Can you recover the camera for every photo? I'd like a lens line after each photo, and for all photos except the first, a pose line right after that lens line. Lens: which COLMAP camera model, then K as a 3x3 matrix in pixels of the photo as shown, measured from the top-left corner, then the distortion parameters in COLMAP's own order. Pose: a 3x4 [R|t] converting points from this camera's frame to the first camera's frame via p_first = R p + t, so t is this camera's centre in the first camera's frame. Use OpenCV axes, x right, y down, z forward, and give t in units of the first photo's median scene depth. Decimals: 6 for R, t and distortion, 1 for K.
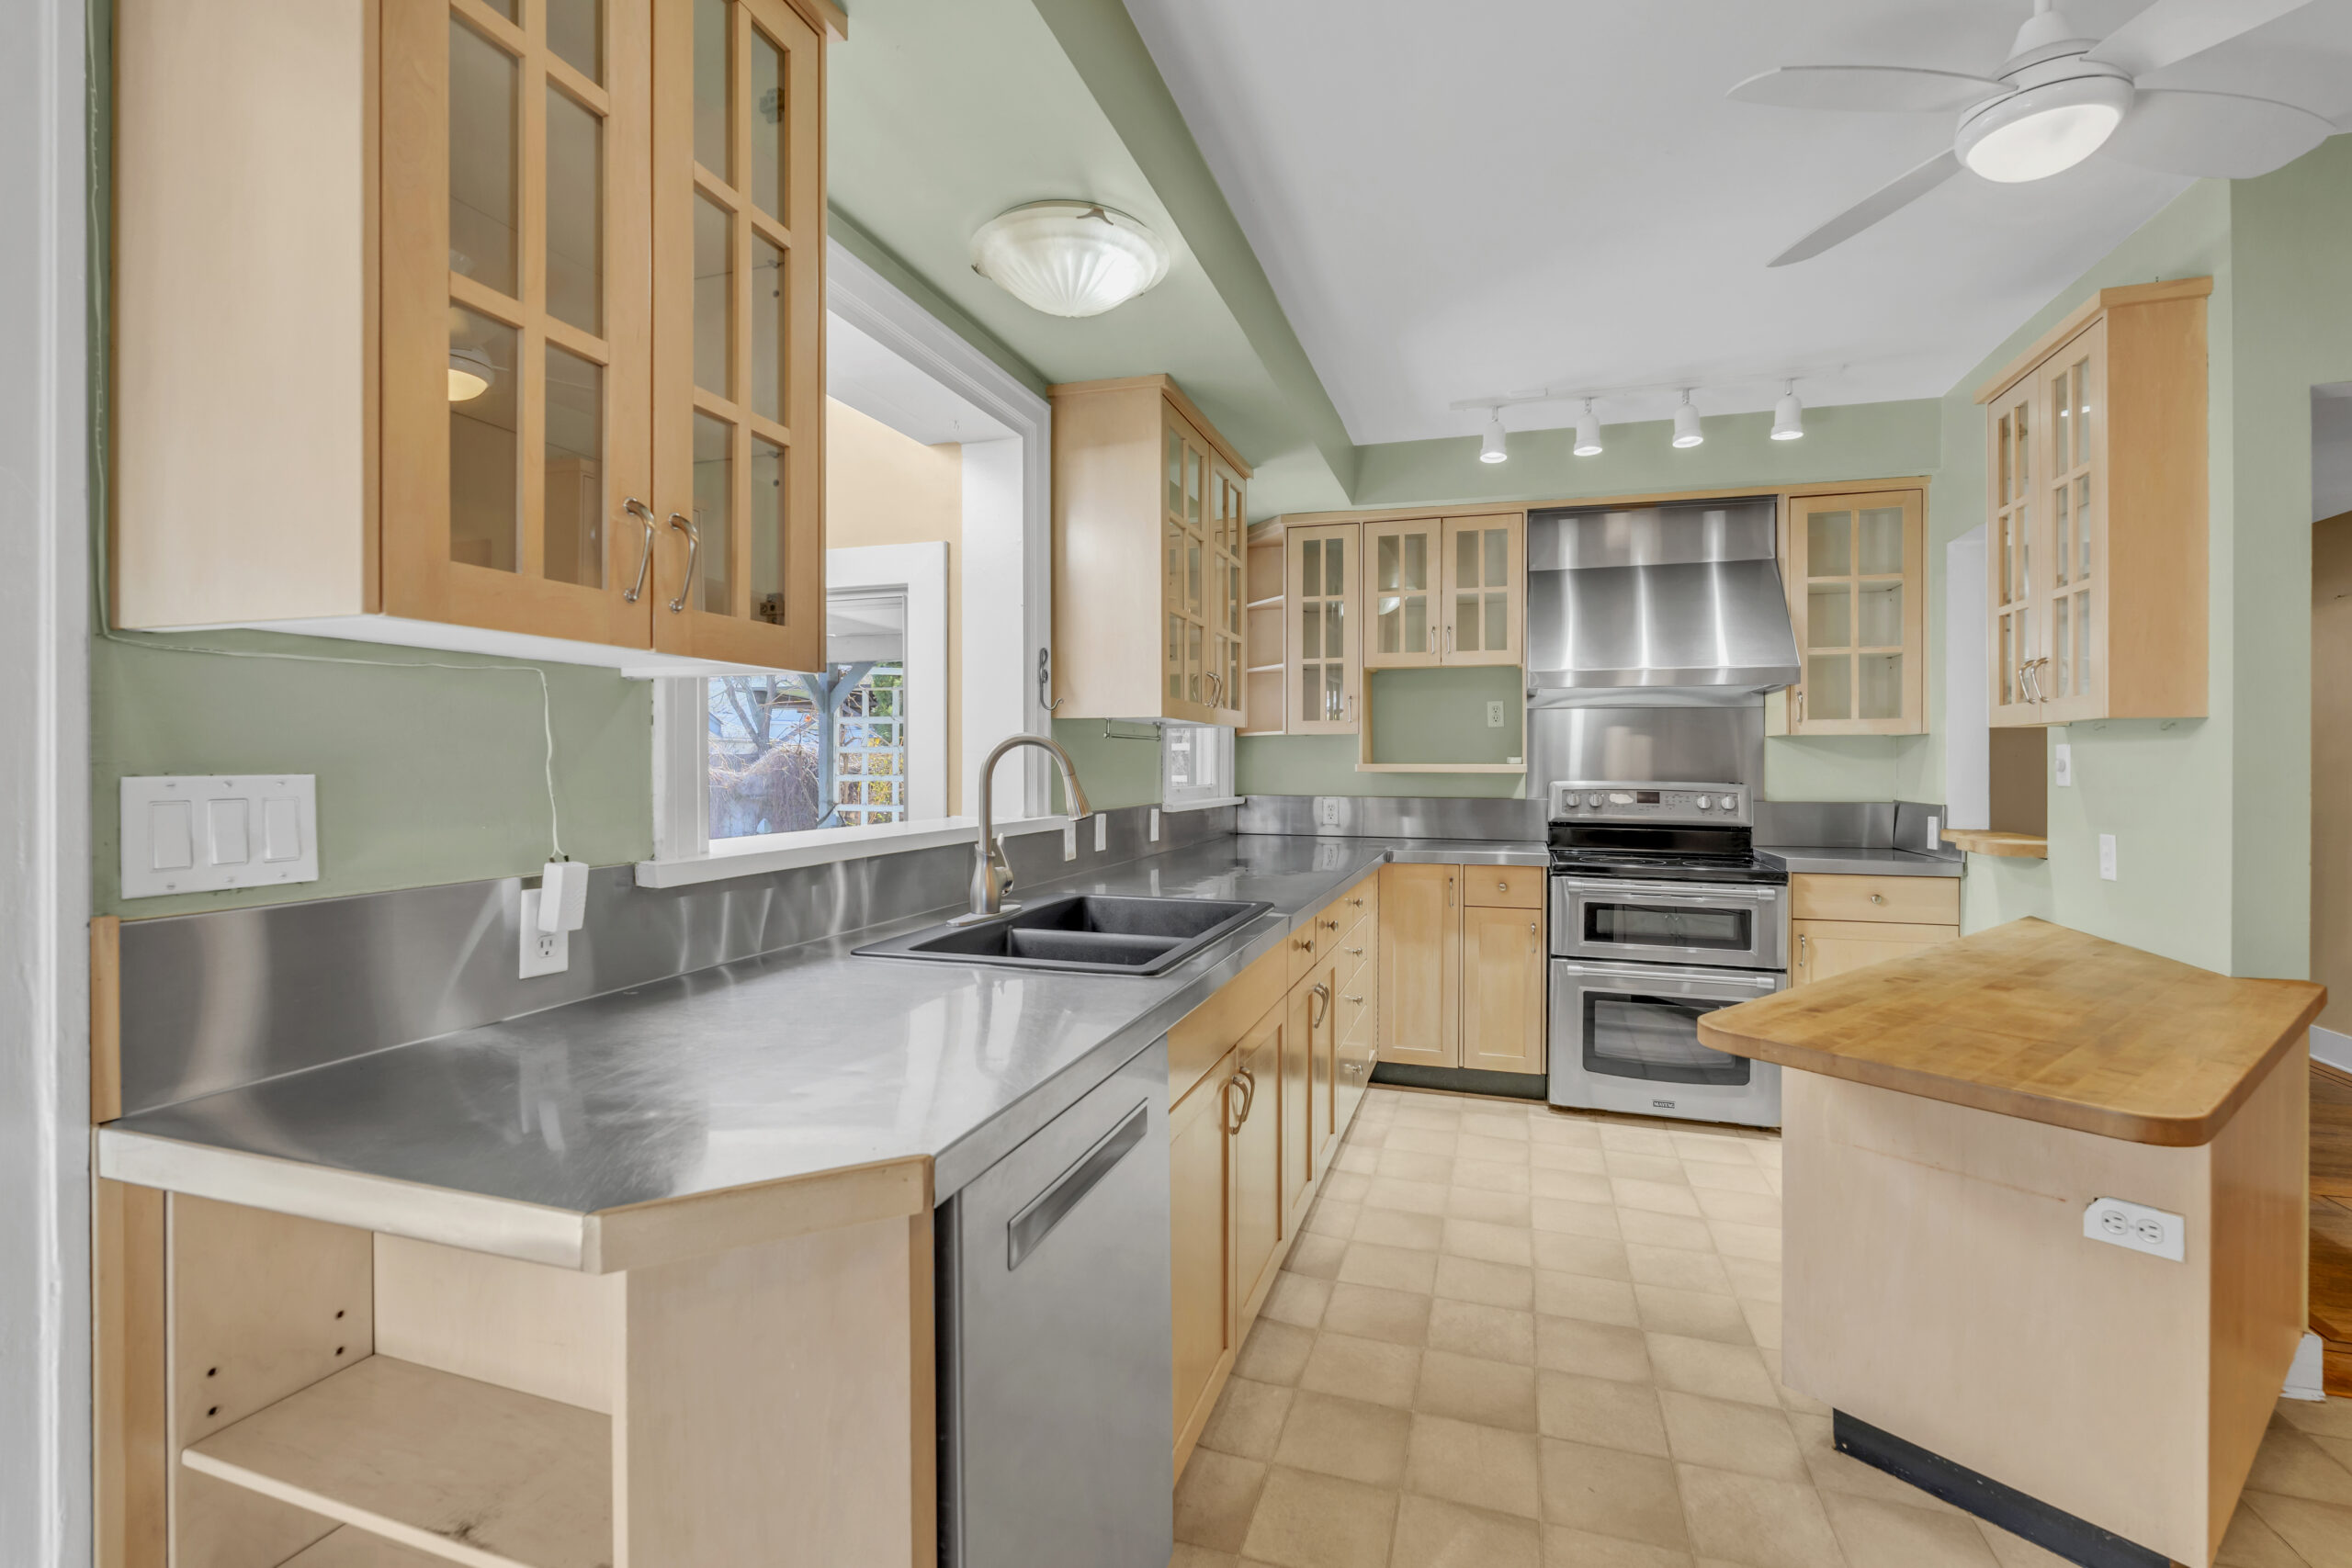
lens RADIAL K [[1034.8, 0, 1179.9], [0, 1034.8, 766.1], [0, 0, 1]] dist [-0.001644, -0.000172]
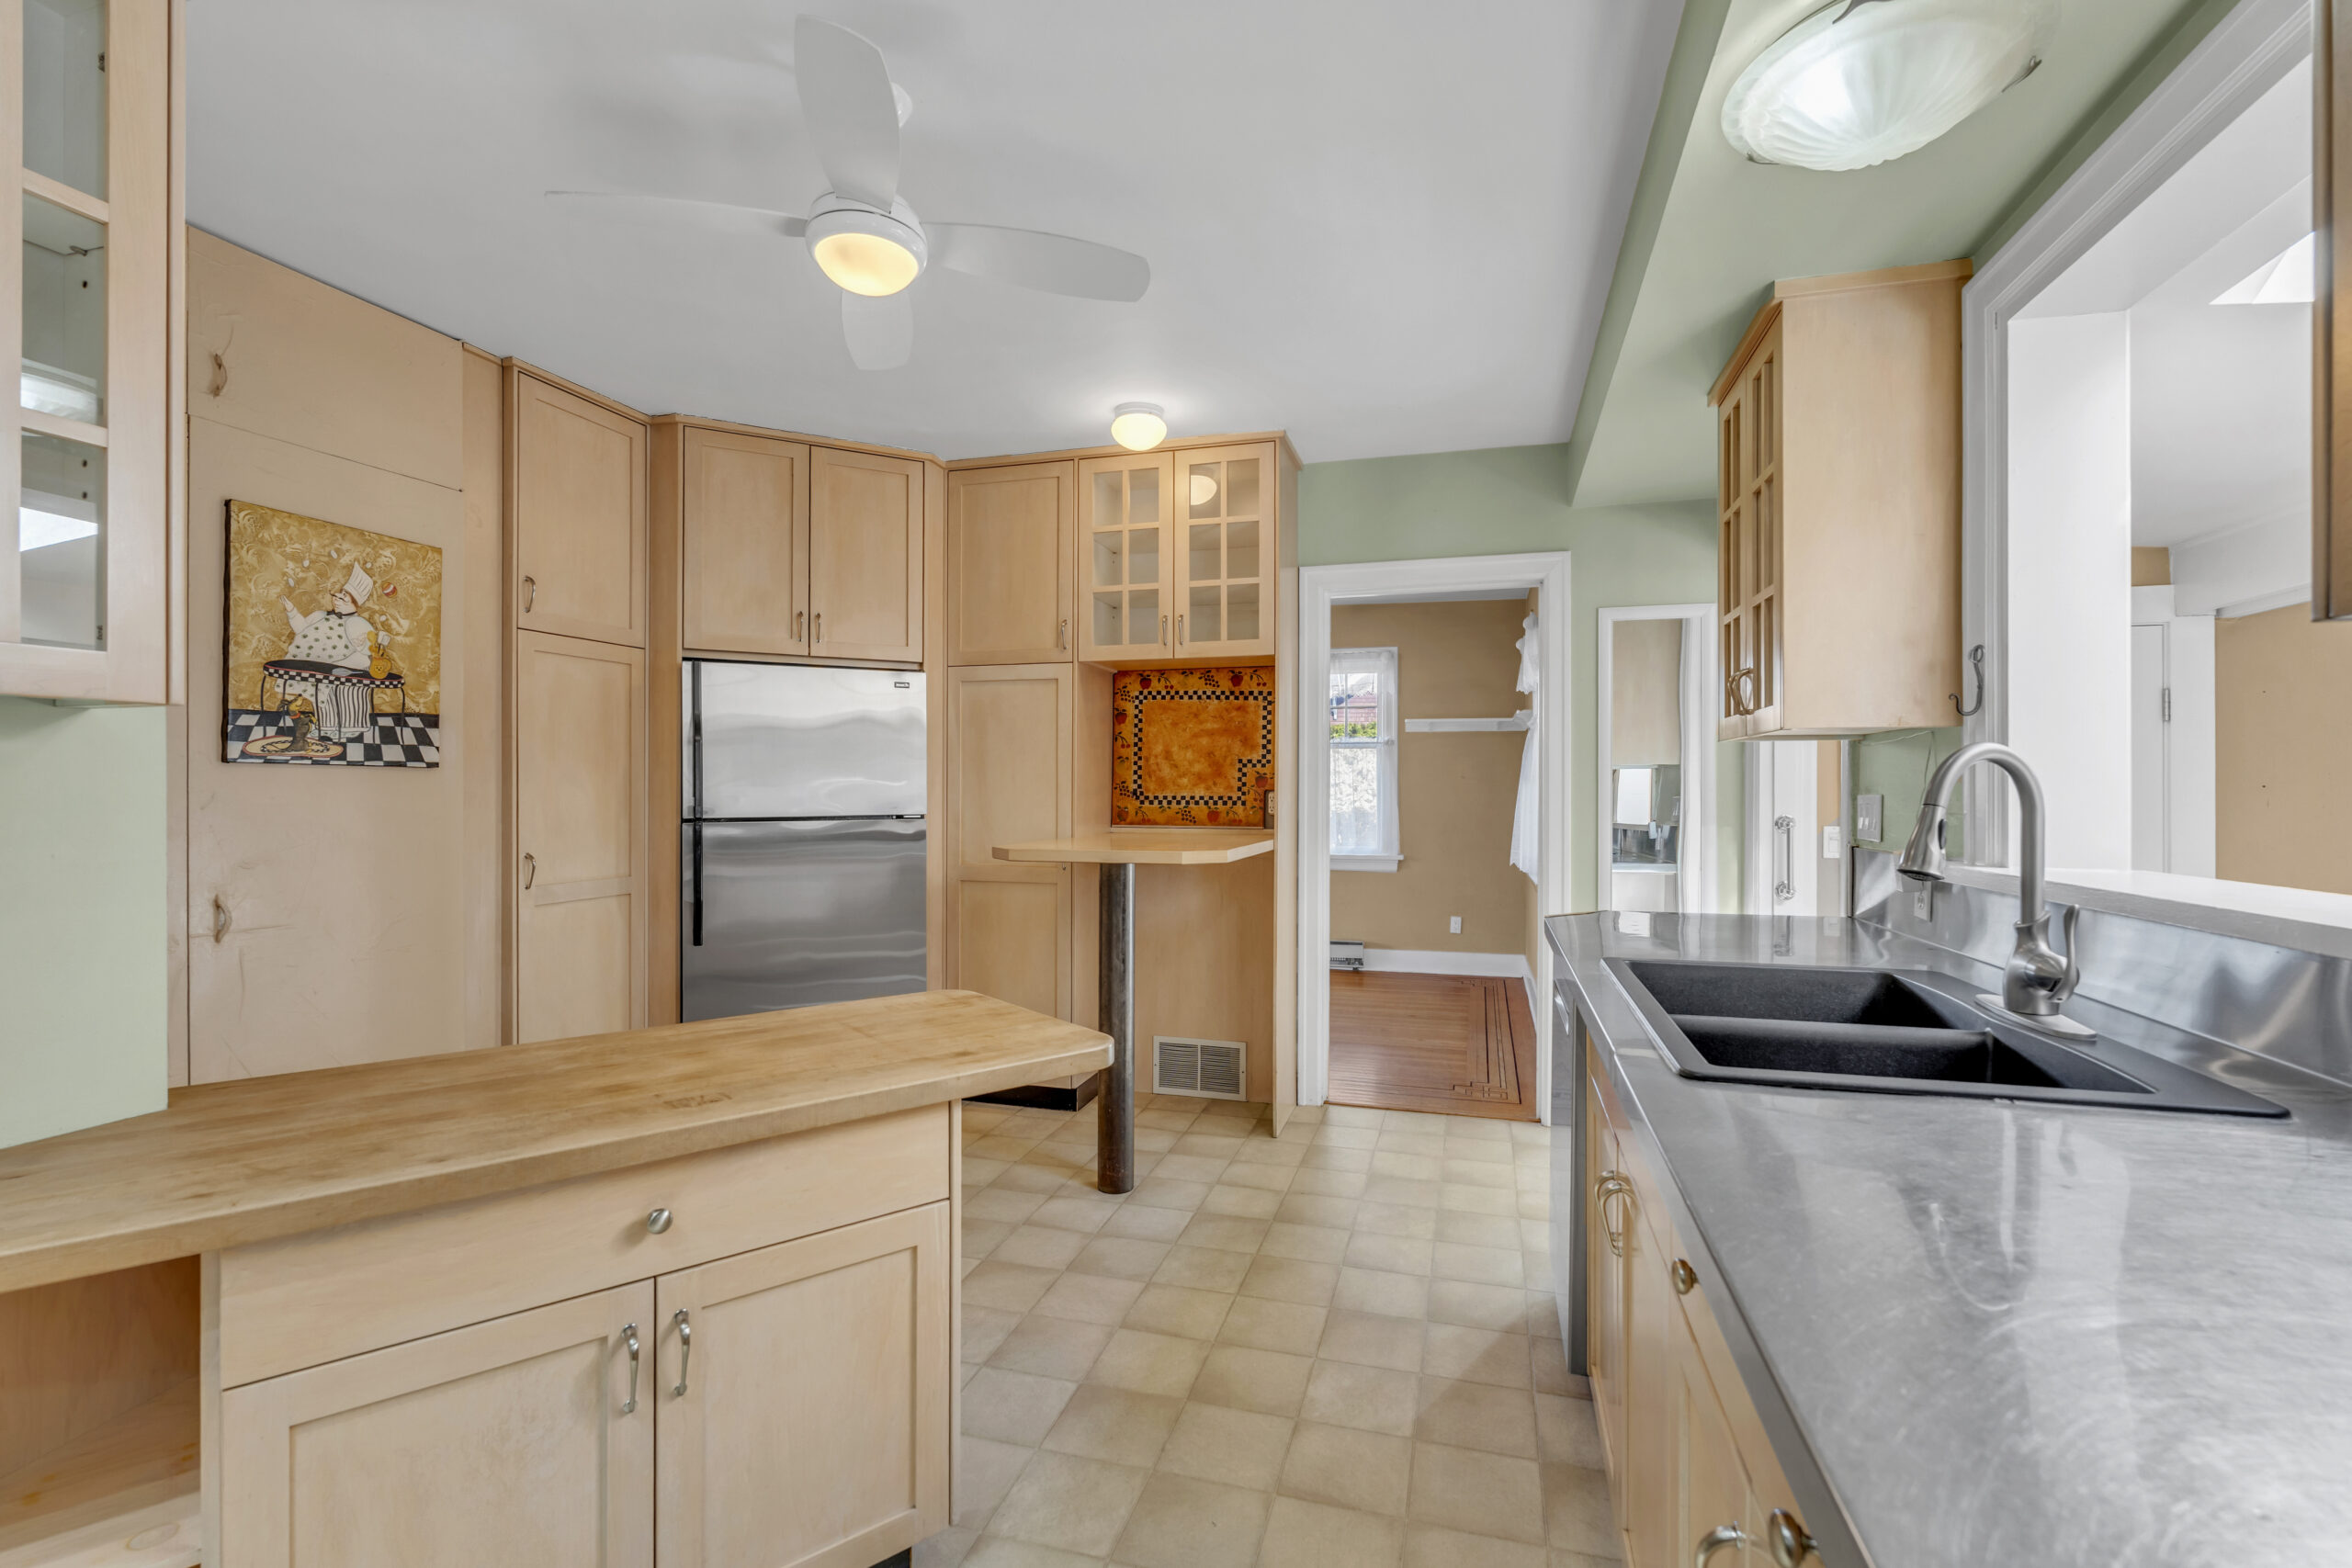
lens RADIAL K [[1038.4, 0, 1176.0], [0, 1038.4, 784.0], [0, 0, 1]] dist [-0.000963, 0.000147]
pose [[-0.999474, -0.002127, -0.032363, 0.220412], [-0.002085, 0.999997, -0.001345, -0.002170], [0.032366, -0.001277, -0.999475, 0.937505]]
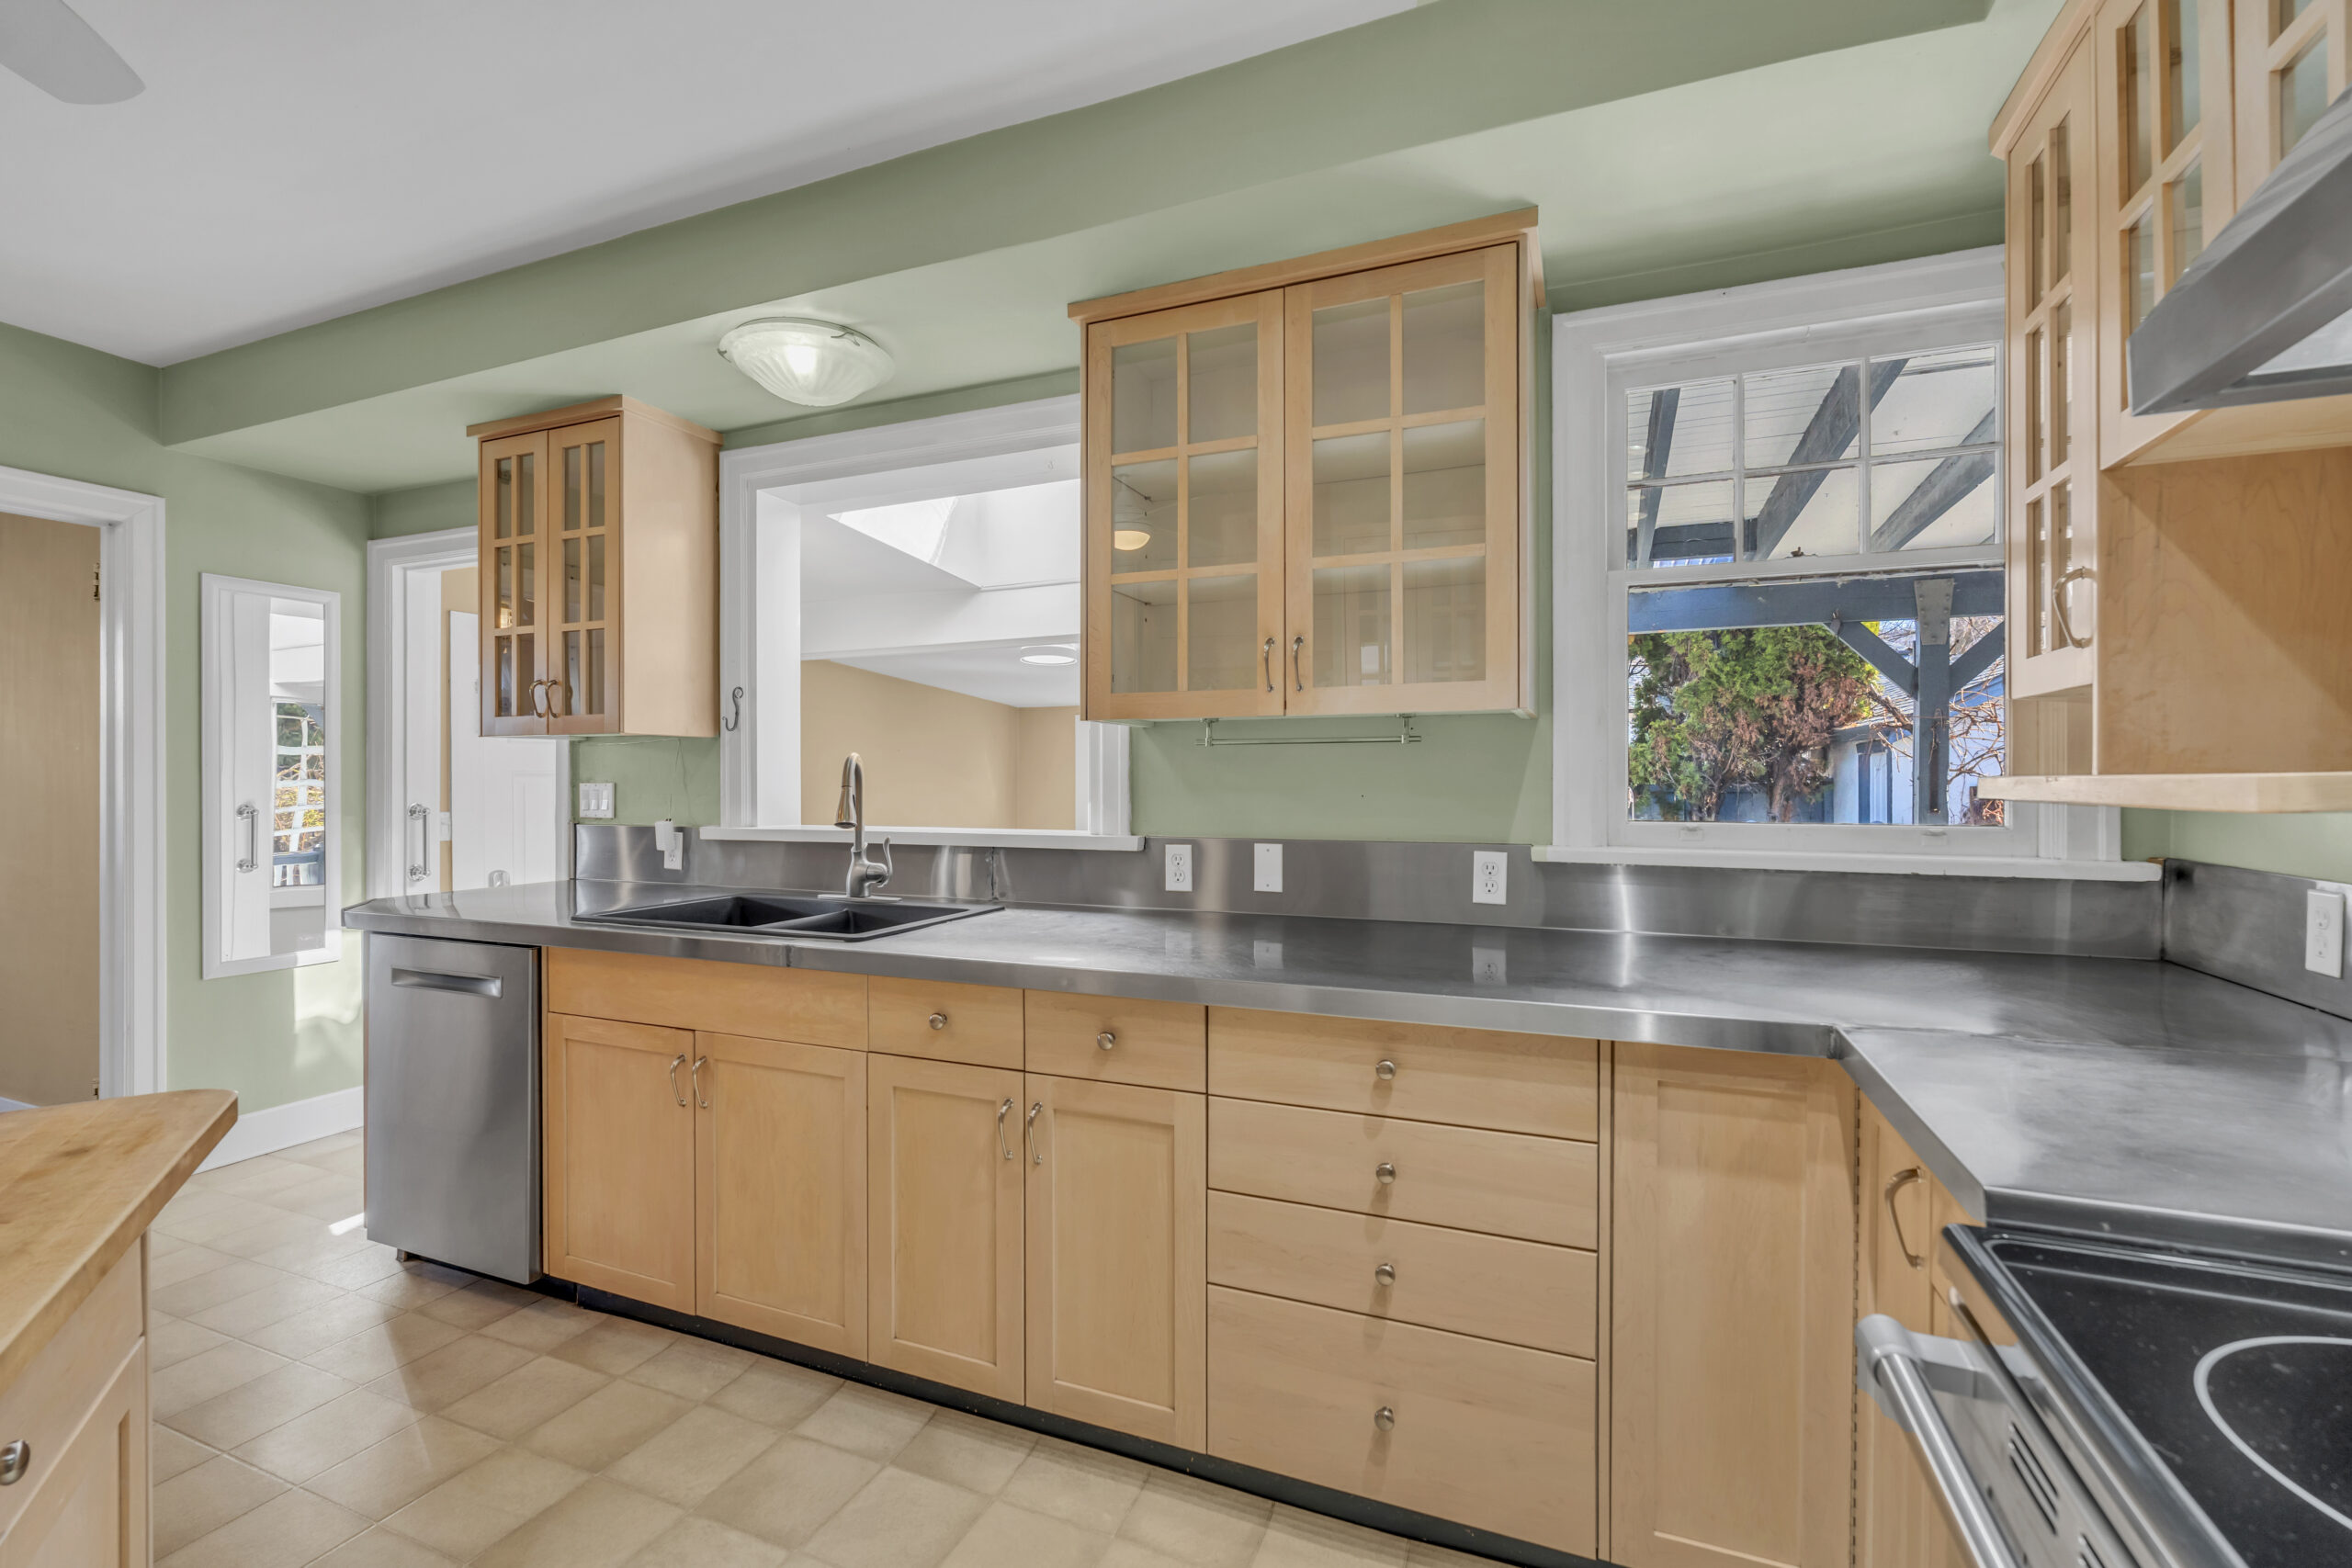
lens RADIAL K [[1017.9, 0, 1176.0], [0, 1017.9, 784.0], [0, 0, 1]] dist [0.000183, -0.000281]
pose [[-0.077384, 0.001794, -0.997000, 0.578369], [-0.003328, 0.999992, 0.002057, 0.000297], [0.996996, 0.003477, -0.077377, 0.838052]]
